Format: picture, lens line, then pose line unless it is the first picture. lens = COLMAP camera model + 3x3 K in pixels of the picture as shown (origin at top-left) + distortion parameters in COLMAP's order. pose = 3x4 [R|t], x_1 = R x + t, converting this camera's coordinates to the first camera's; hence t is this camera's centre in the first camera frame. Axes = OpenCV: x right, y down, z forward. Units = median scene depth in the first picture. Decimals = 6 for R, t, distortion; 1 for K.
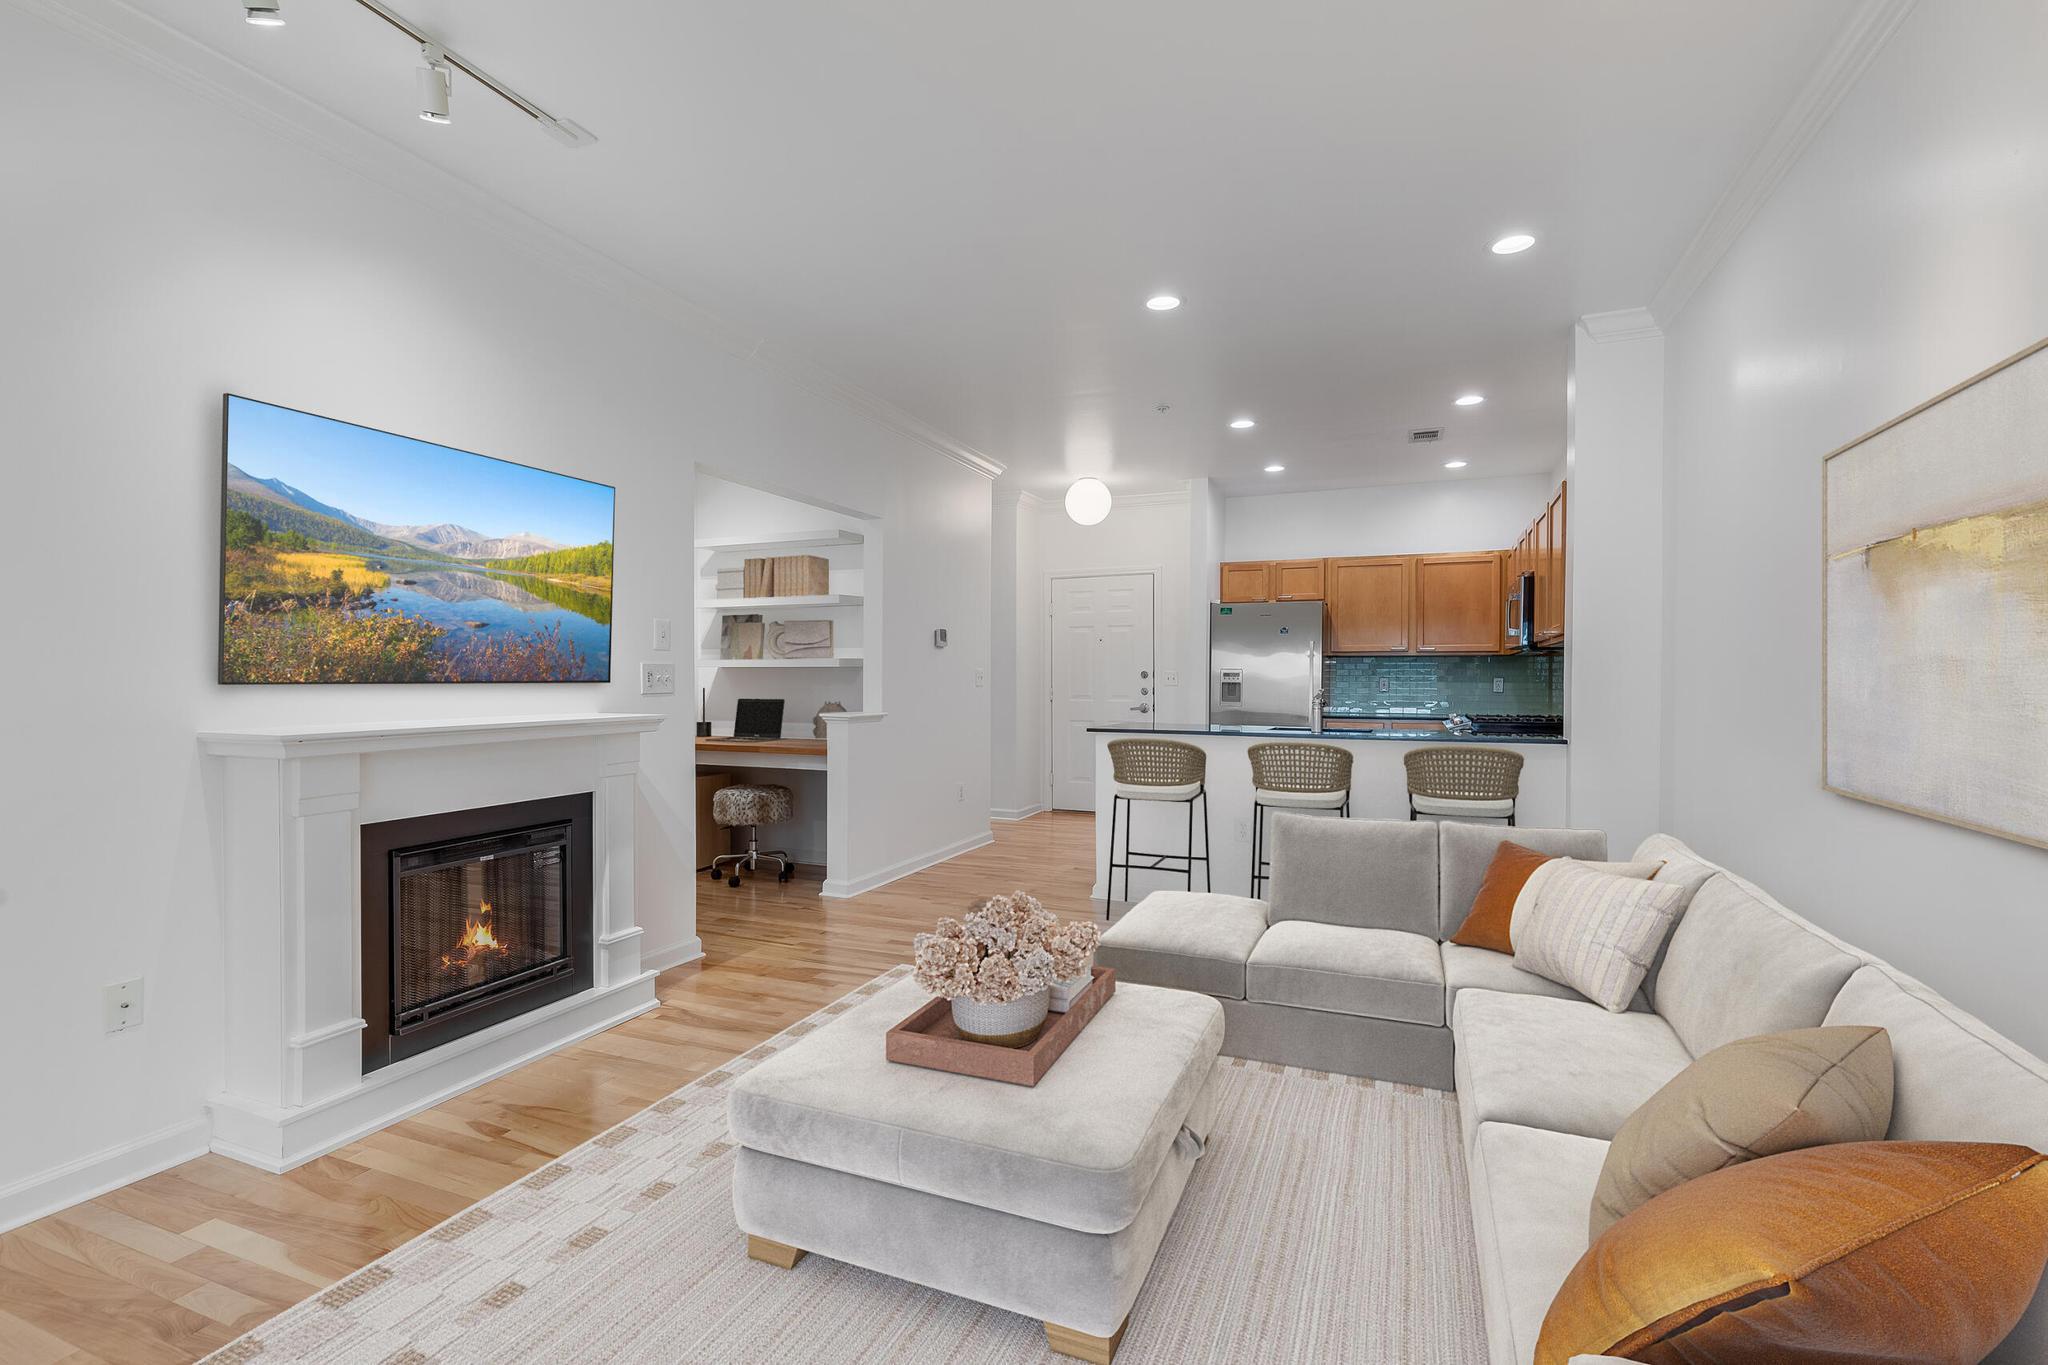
lens RADIAL K [[915.4, 0, 1024.0], [0, 915.4, 682.5], [0, 0, 1]] dist [0.004120, 0.000156]
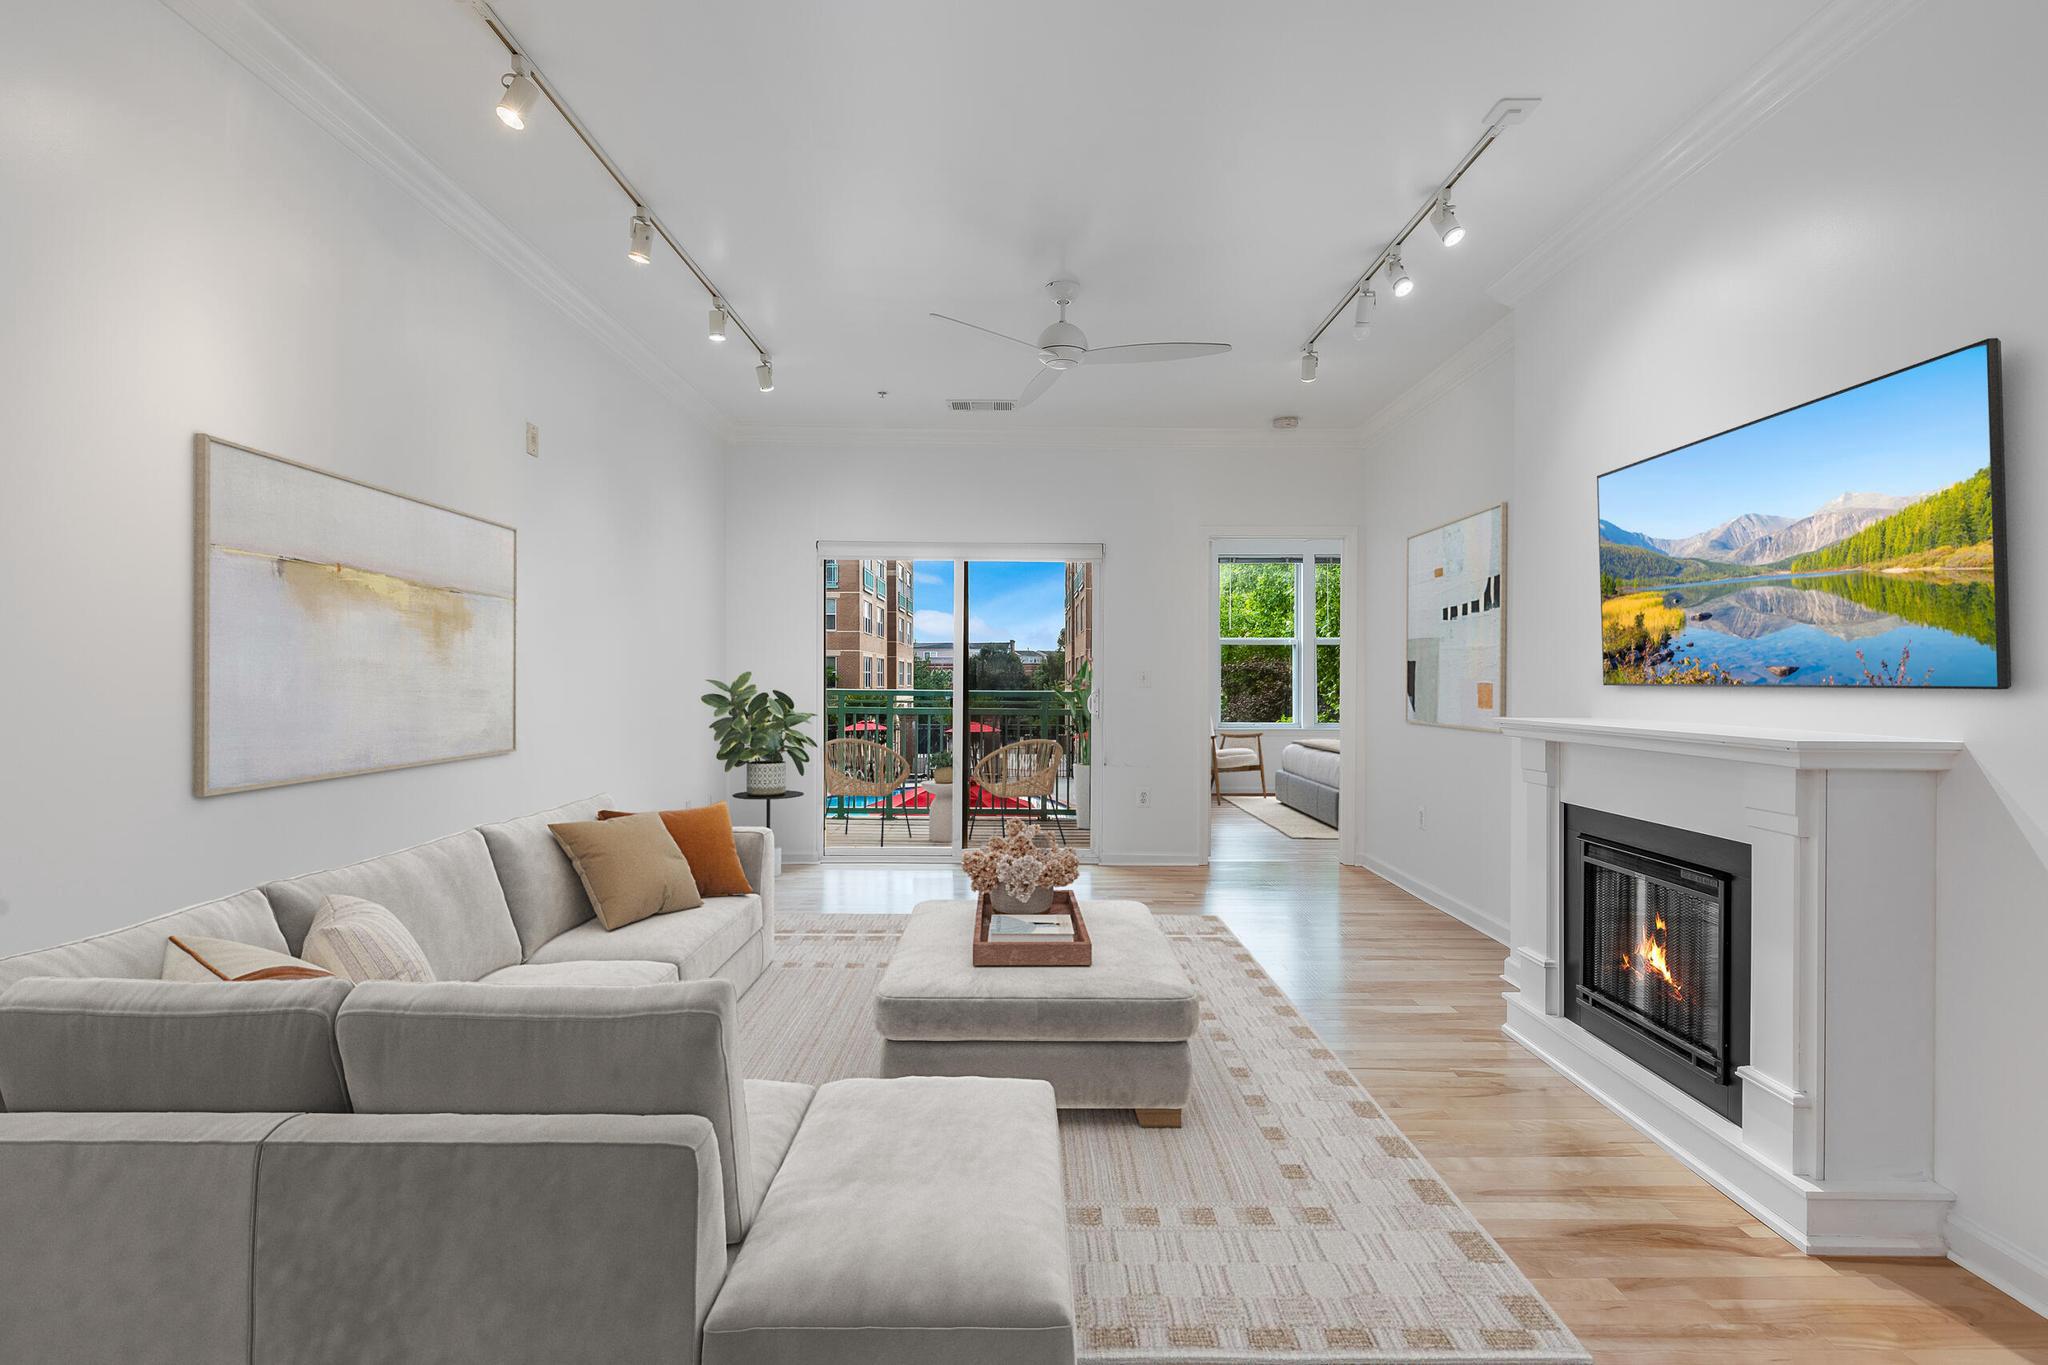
lens RADIAL K [[923.6, 0, 1024.0], [0, 923.6, 682.5], [0, 0, 1]] dist [-0.001070, -0.000384]
pose [[-0.924001, -0.002251, -0.382384, 0.166683], [-0.005896, 0.999948, 0.008360, -0.002127], [0.382345, 0.009979, -0.923966, 0.824668]]
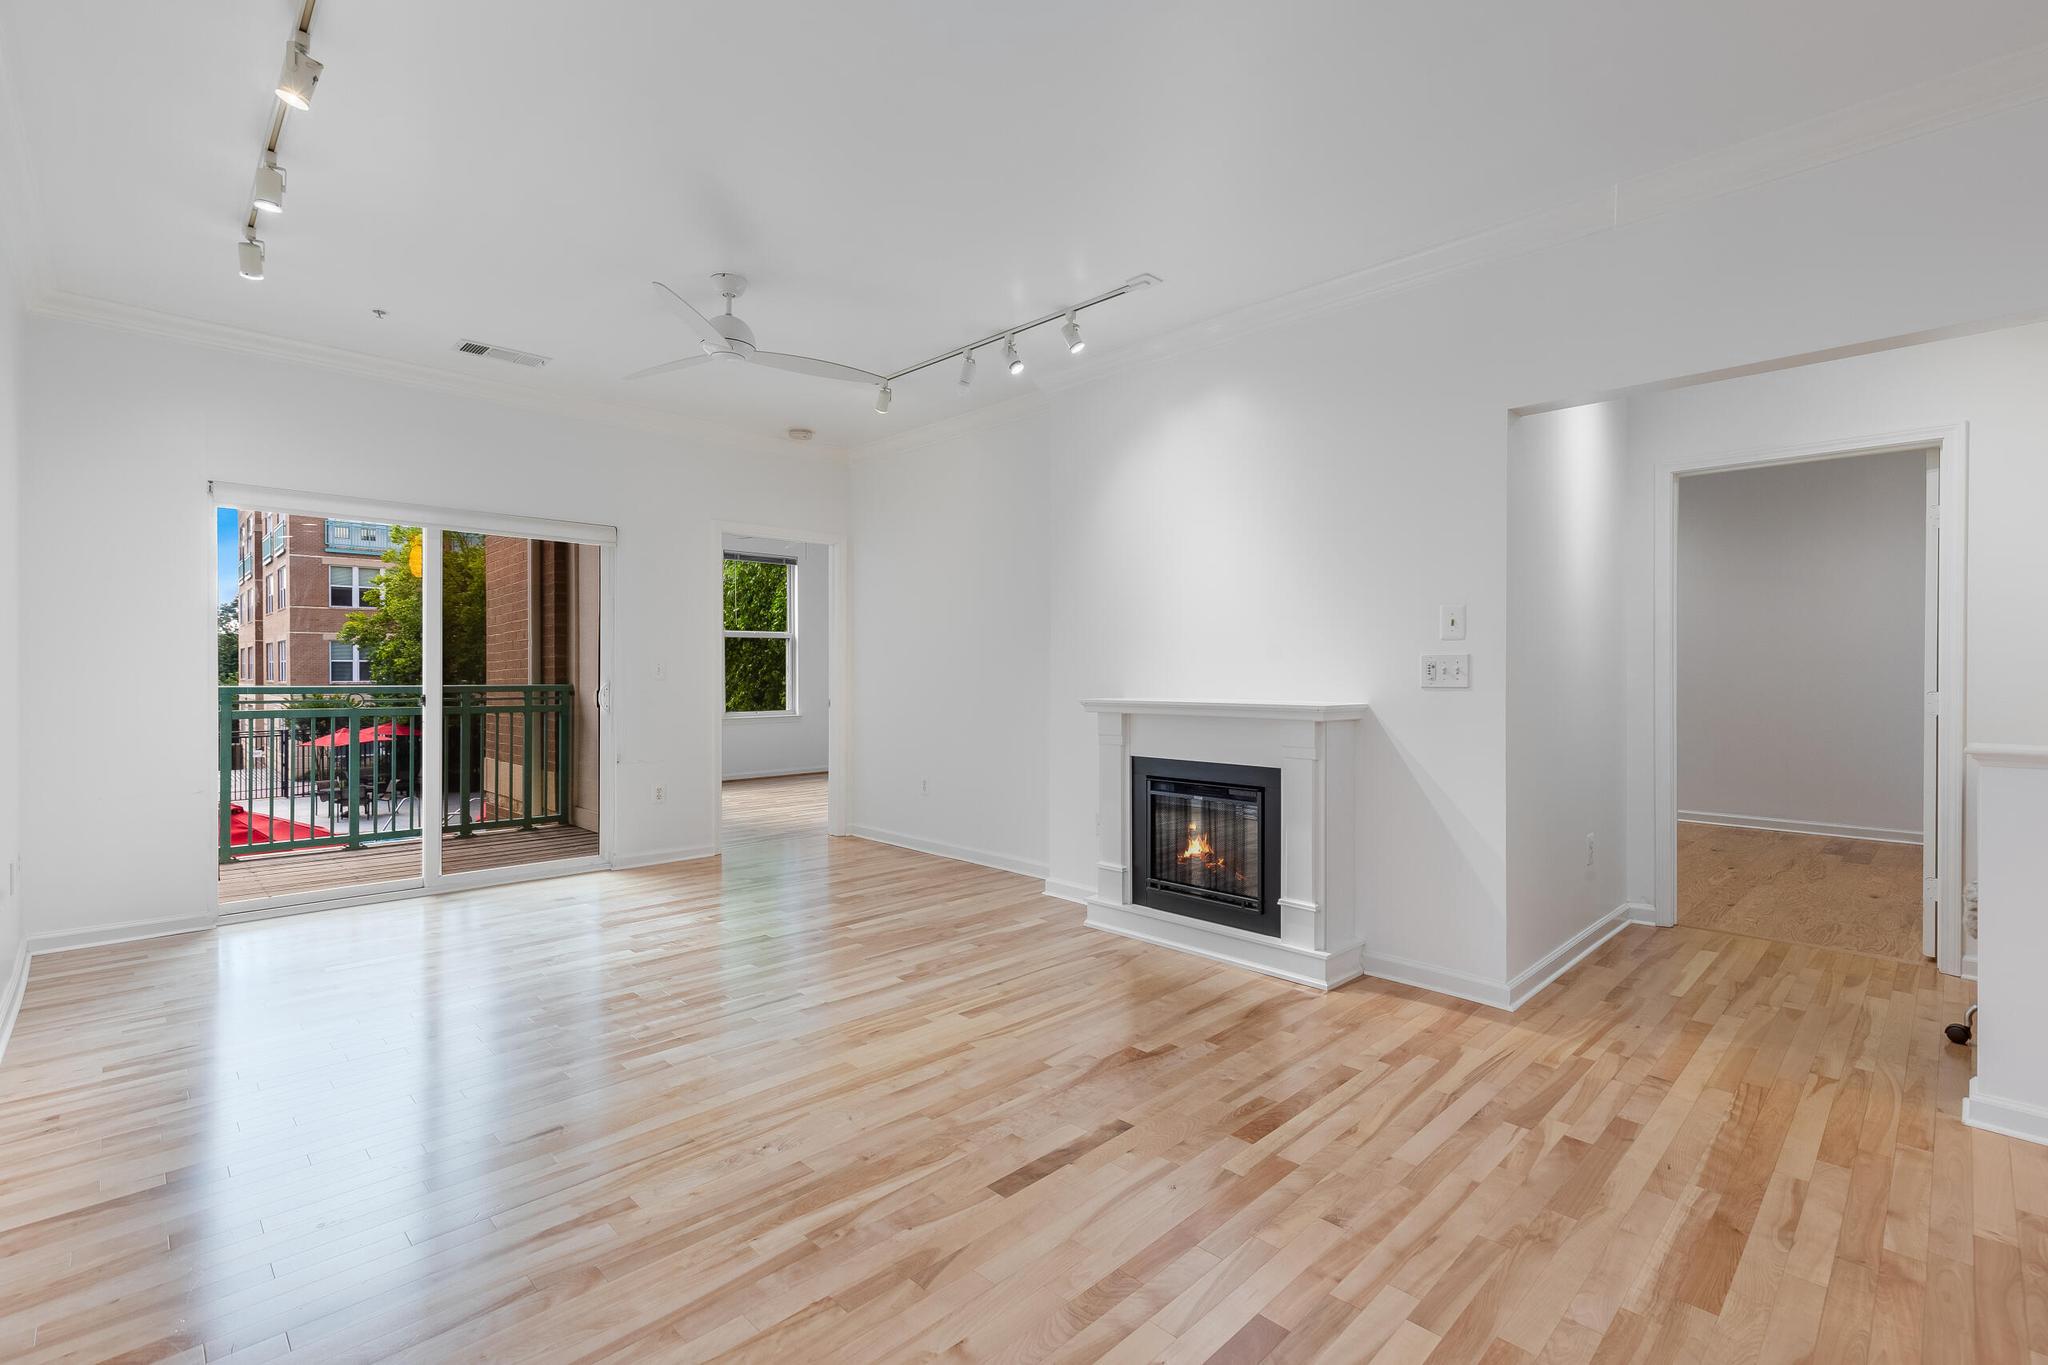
lens RADIAL K [[920.8, 0, 1022.5], [0, 920.8, 673.8], [0, 0, 1]] dist [0.004660, -0.000522]
pose [[-0.398611, 0.000664, -0.917120, 0.419954], [-0.006416, 0.999973, 0.003513, -0.001443], [0.917098, 0.007284, -0.398596, 0.674494]]
